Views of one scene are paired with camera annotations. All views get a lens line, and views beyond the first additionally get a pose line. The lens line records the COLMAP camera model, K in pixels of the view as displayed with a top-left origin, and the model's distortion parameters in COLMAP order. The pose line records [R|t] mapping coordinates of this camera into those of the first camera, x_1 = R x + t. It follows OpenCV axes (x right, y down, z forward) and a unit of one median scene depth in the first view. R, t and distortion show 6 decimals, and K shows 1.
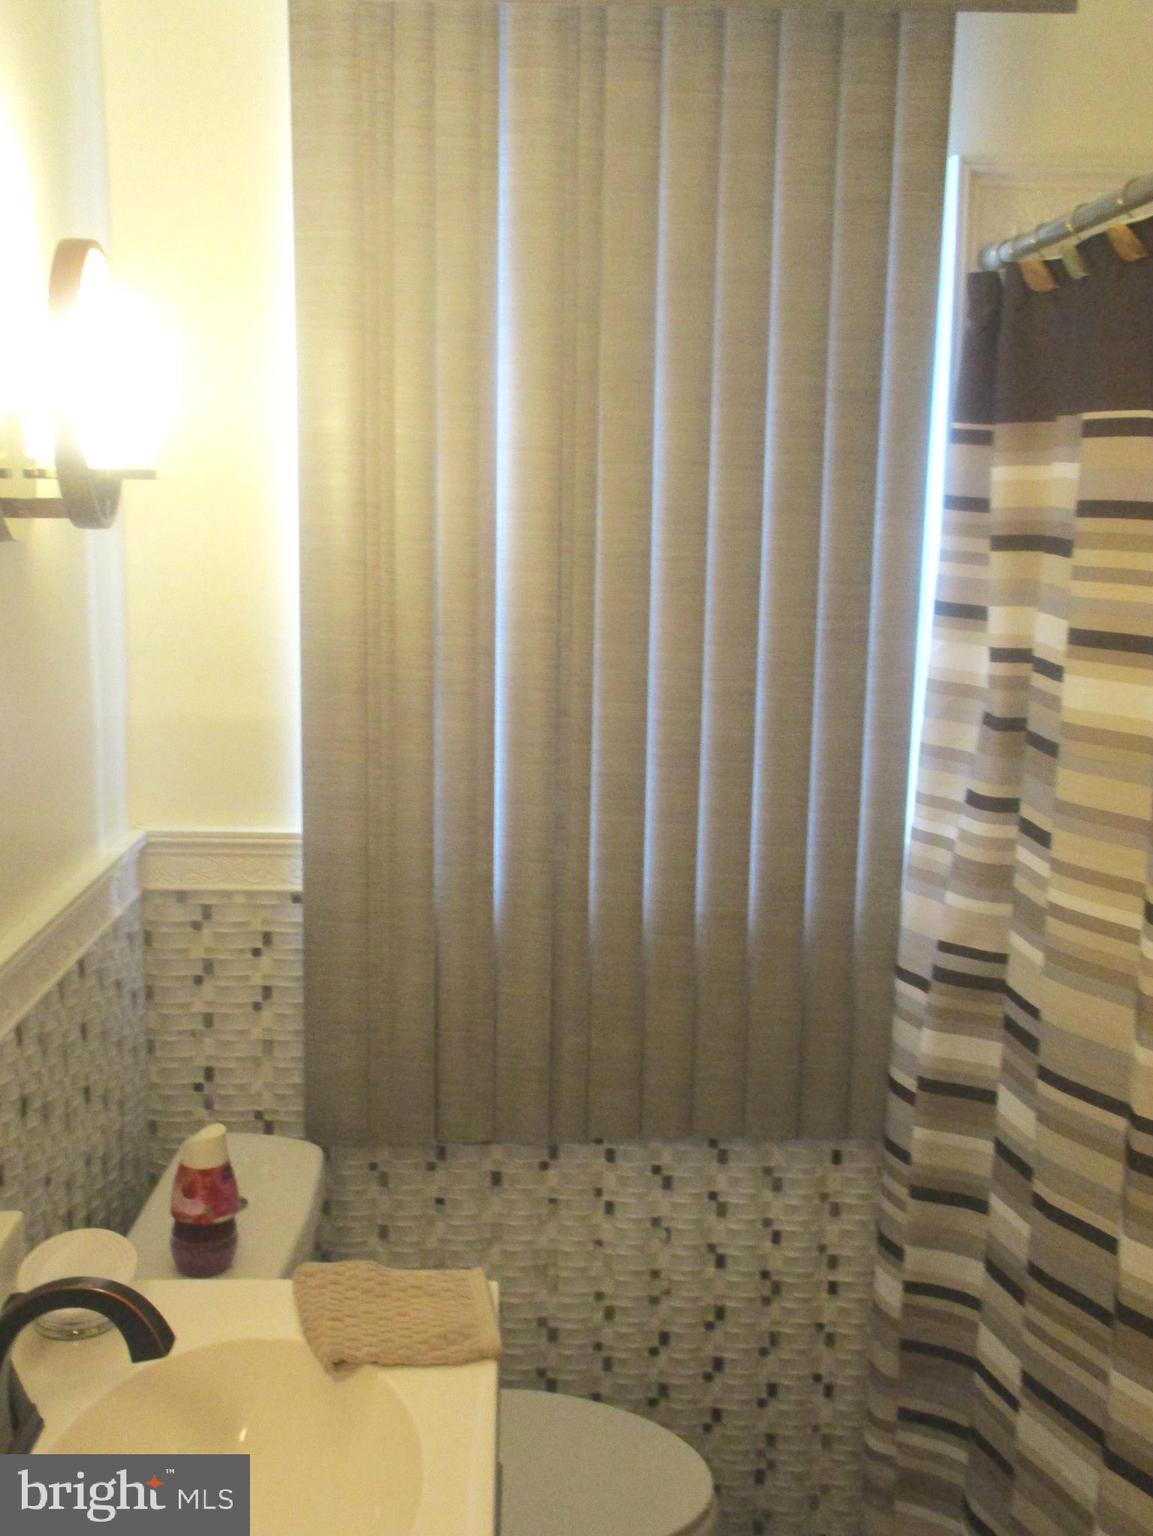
lens RADIAL K [[1488.5, 0, 619.4], [0, 1488.5, 712.2], [0, 0, 1]] dist [-0.009257, 0.020331]
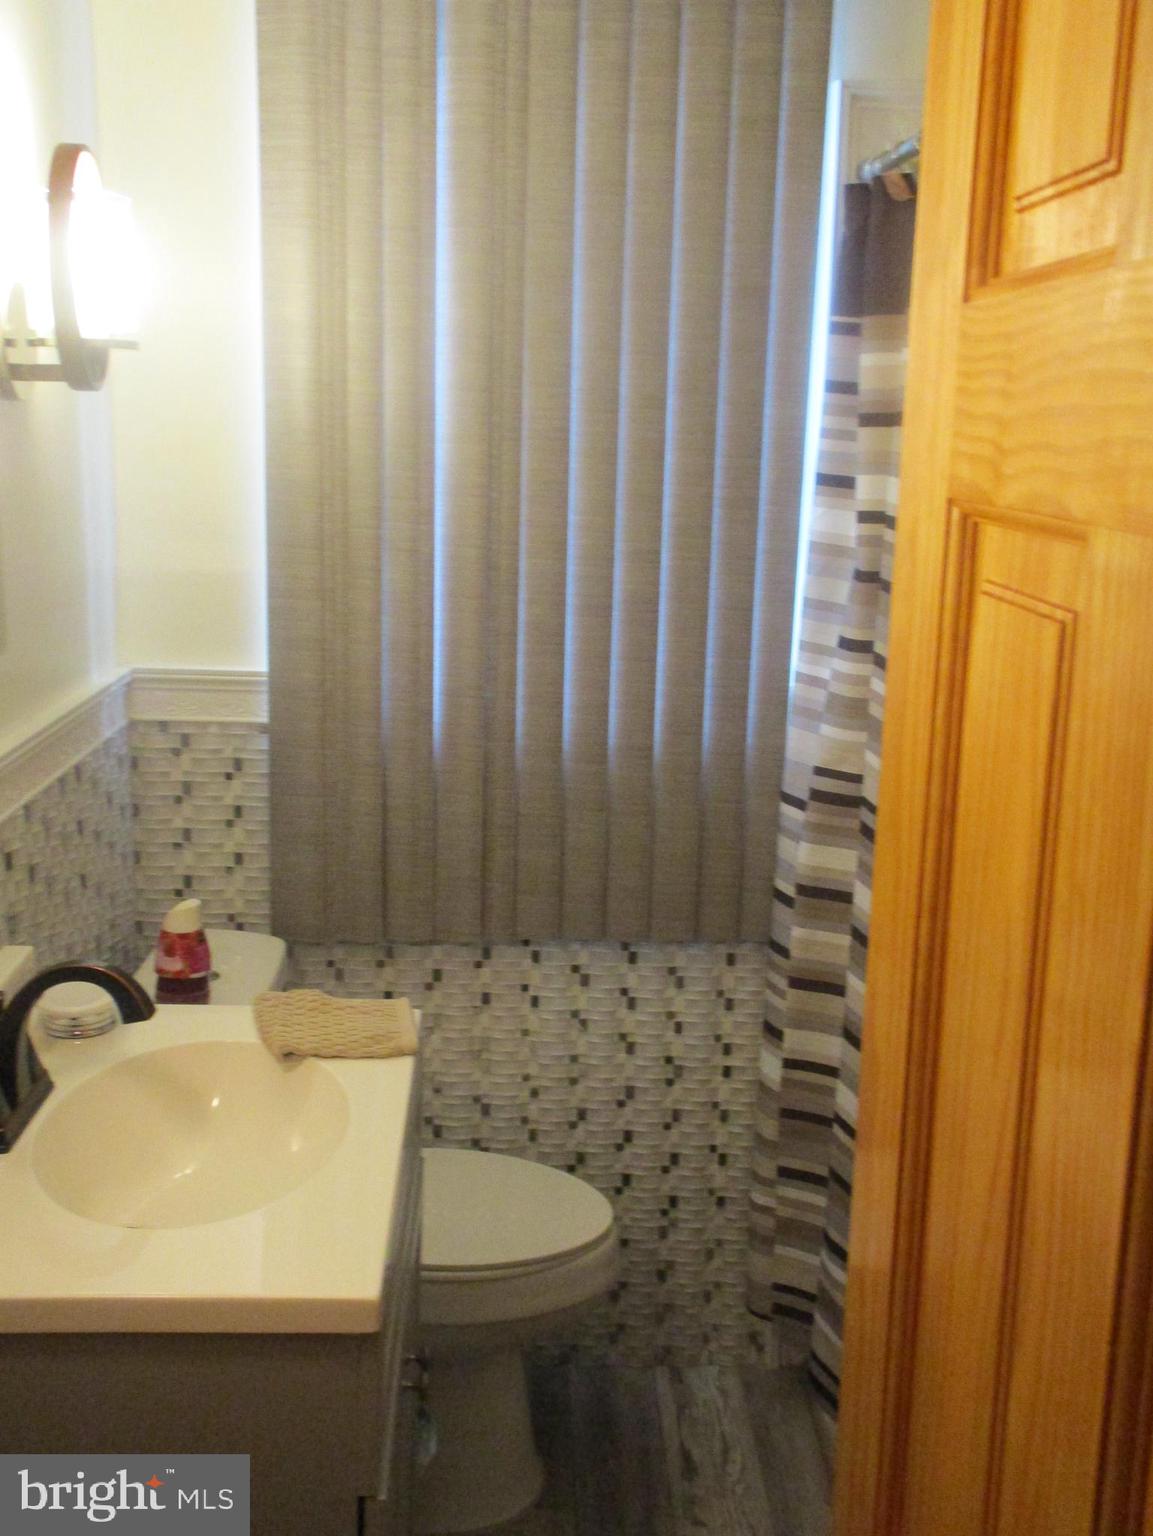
lens RADIAL K [[1488.5, 0, 619.4], [0, 1488.5, 712.2], [0, 0, 1]] dist [-0.009257, 0.020331]
pose [[0.999927, 0.009382, 0.007668, 0.052206], [-0.009744, 0.998766, 0.048693, 0.055406], [-0.007202, -0.048764, 0.998784, -0.160049]]
